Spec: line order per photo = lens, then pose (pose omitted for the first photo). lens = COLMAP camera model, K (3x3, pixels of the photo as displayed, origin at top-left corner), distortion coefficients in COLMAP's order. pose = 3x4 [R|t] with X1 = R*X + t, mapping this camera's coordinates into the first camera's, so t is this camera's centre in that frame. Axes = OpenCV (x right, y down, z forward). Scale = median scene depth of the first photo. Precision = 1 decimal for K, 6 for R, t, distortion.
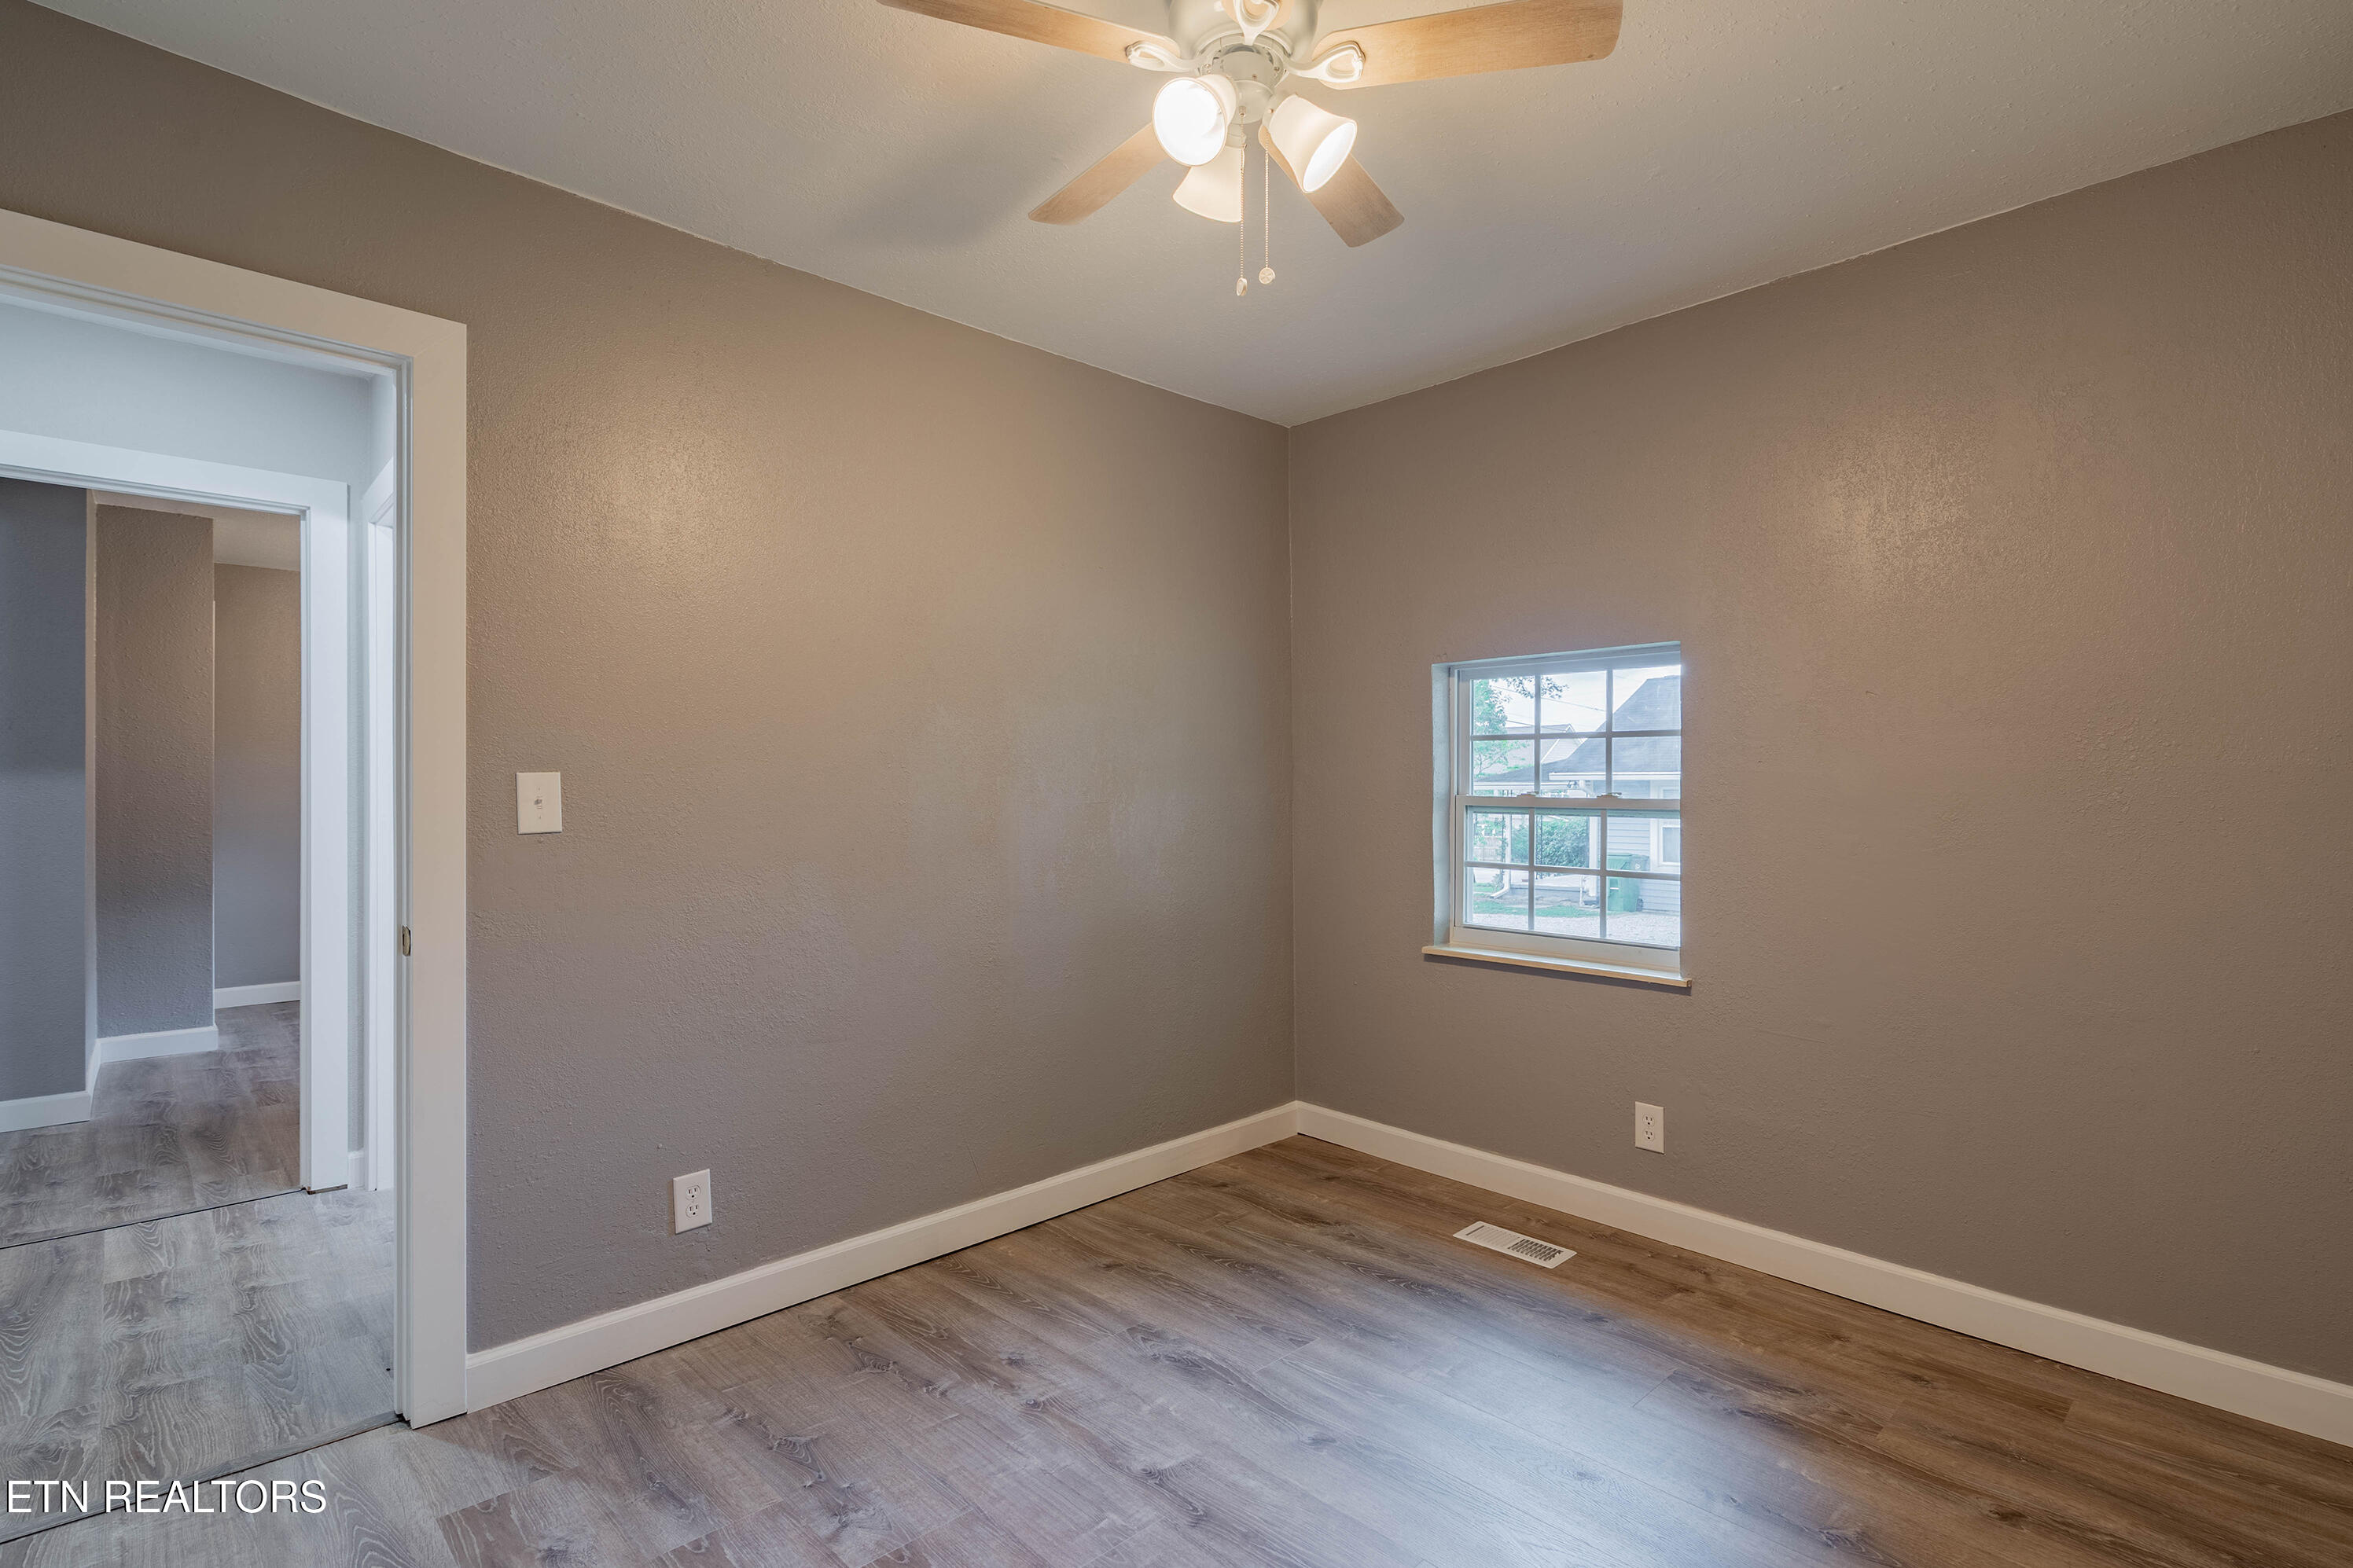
lens RADIAL K [[1078.0, 0, 1161.3], [0, 1078.0, 802.1], [0, 0, 1]] dist [-0.005214, -0.000125]
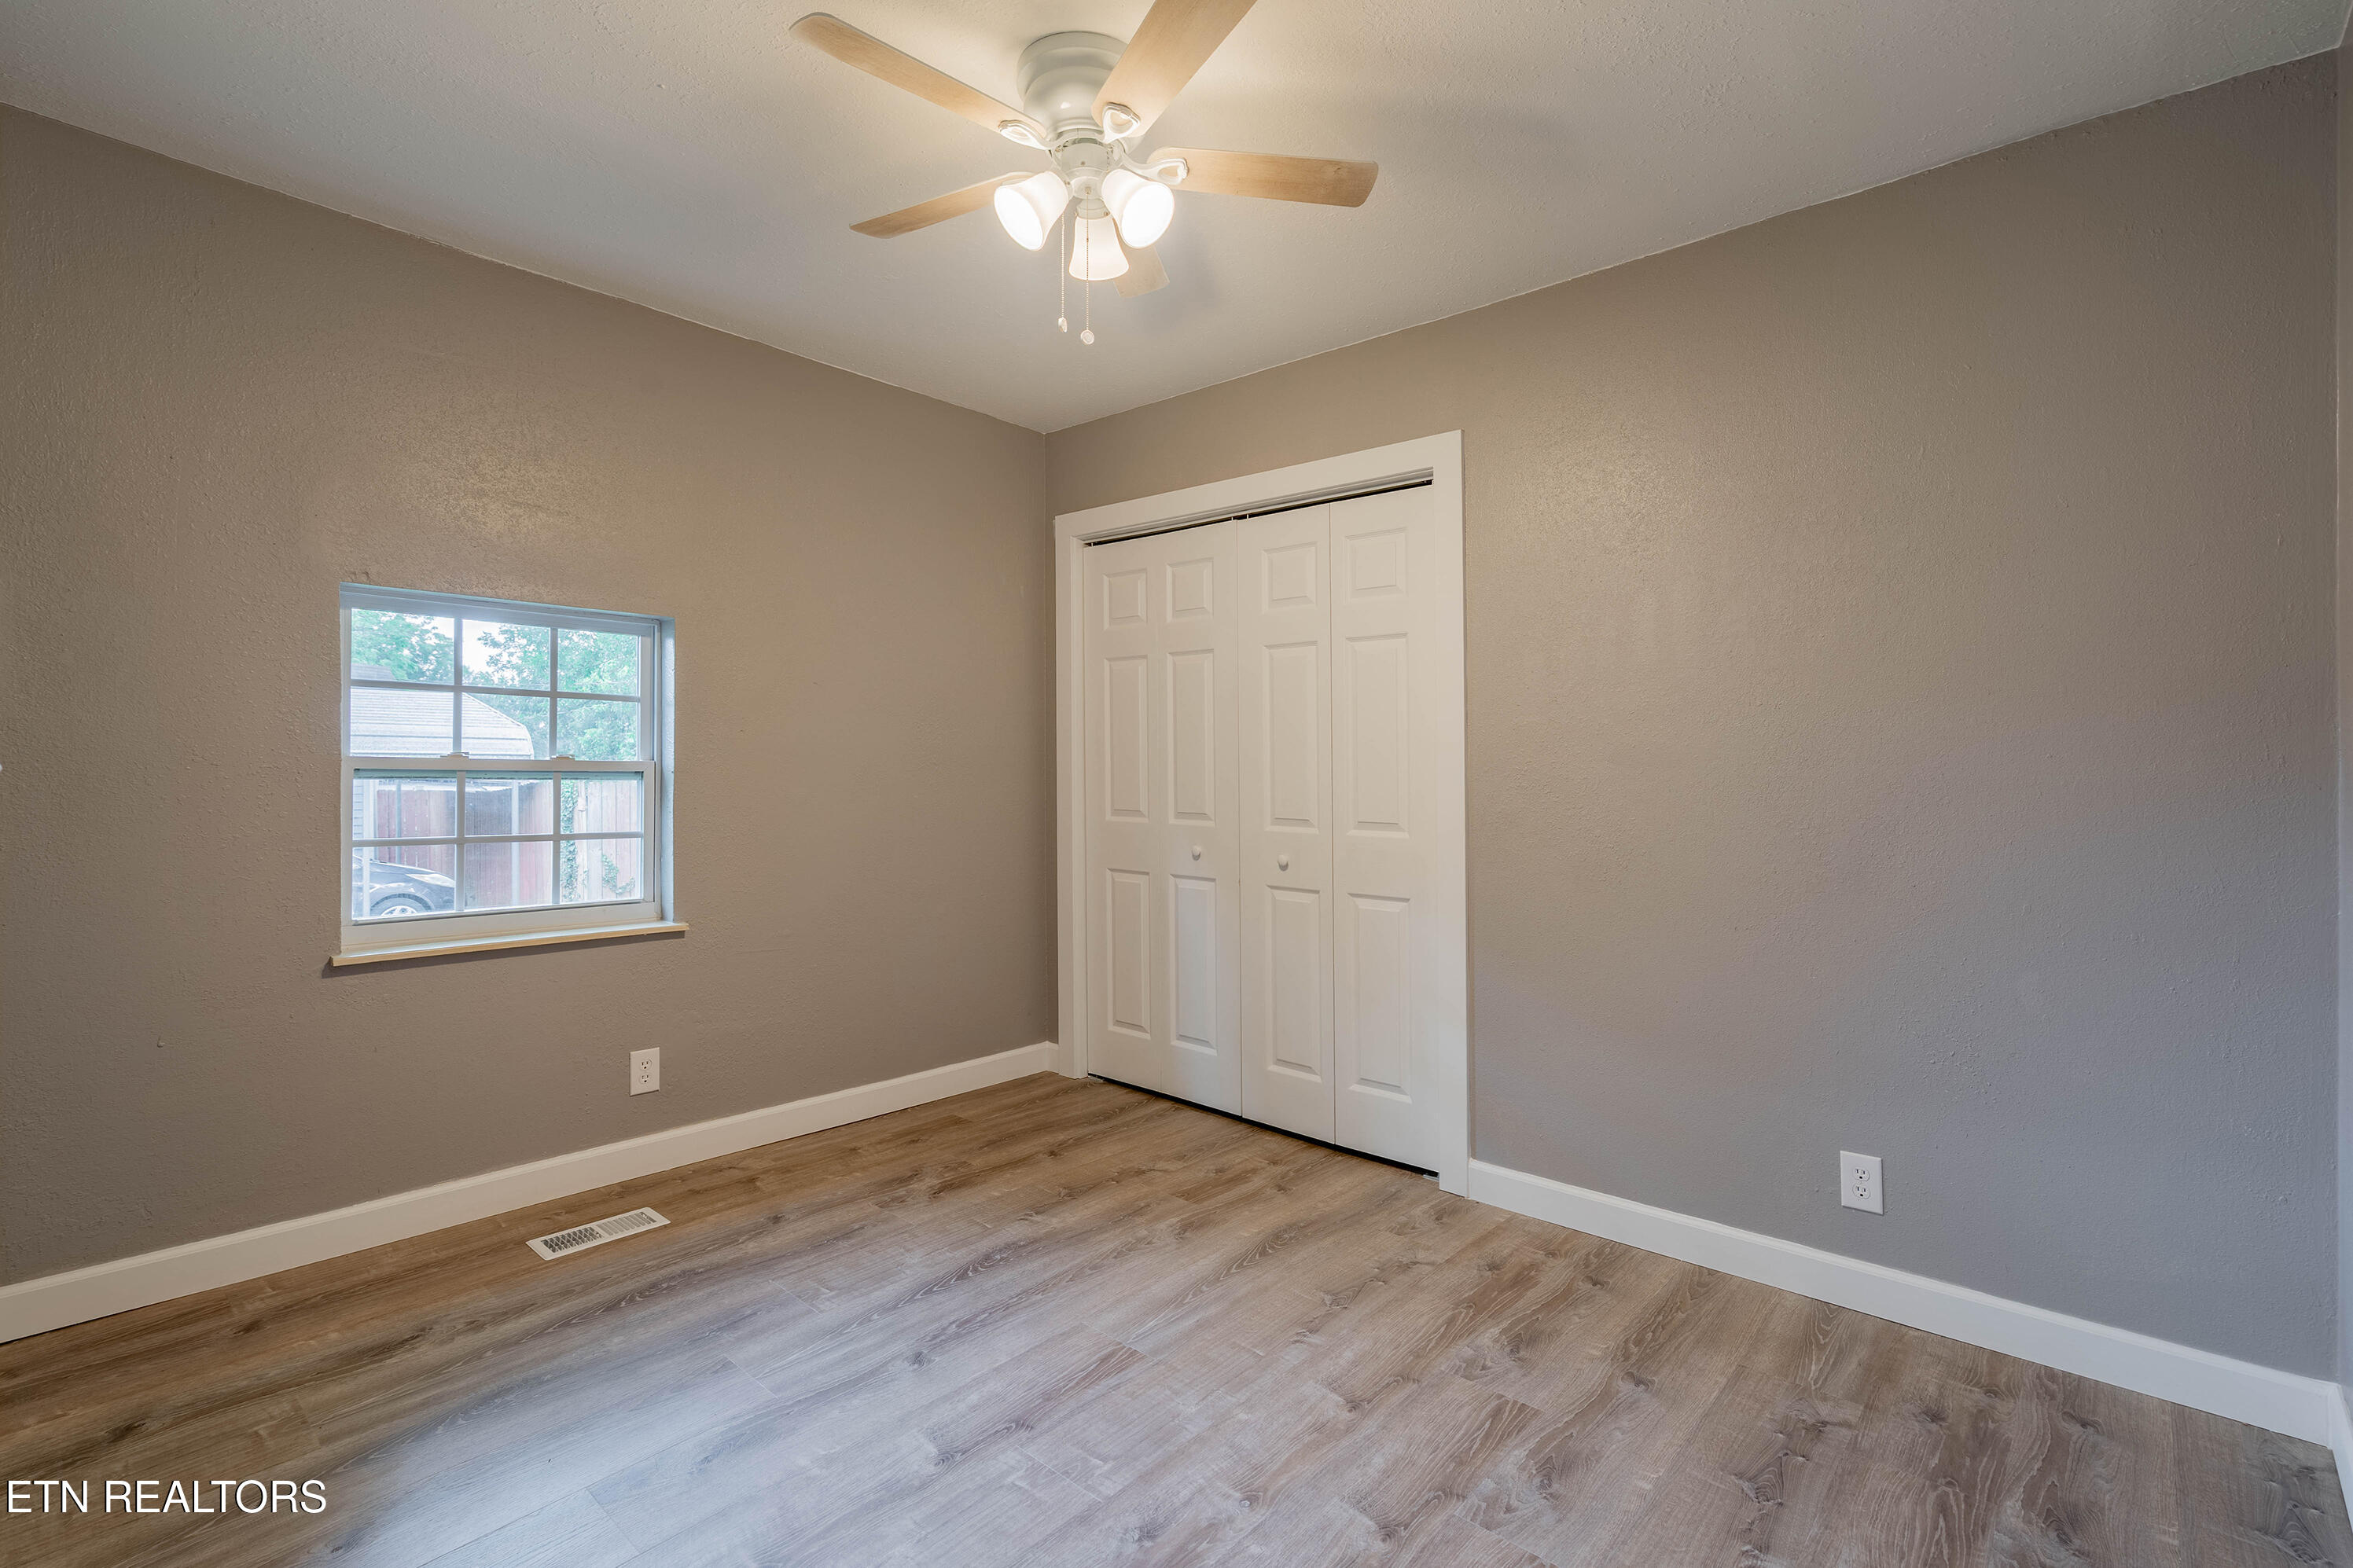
lens RADIAL K [[1078.0, 0, 1165.1], [0, 1078.0, 768.3], [0, 0, 1]] dist [-0.005214, -0.000125]
pose [[-0.067008, -0.005379, 0.997738, -0.648694], [-0.000755, 0.999985, 0.005340, -0.002879], [-0.997752, -0.000395, -0.067011, 0.569209]]
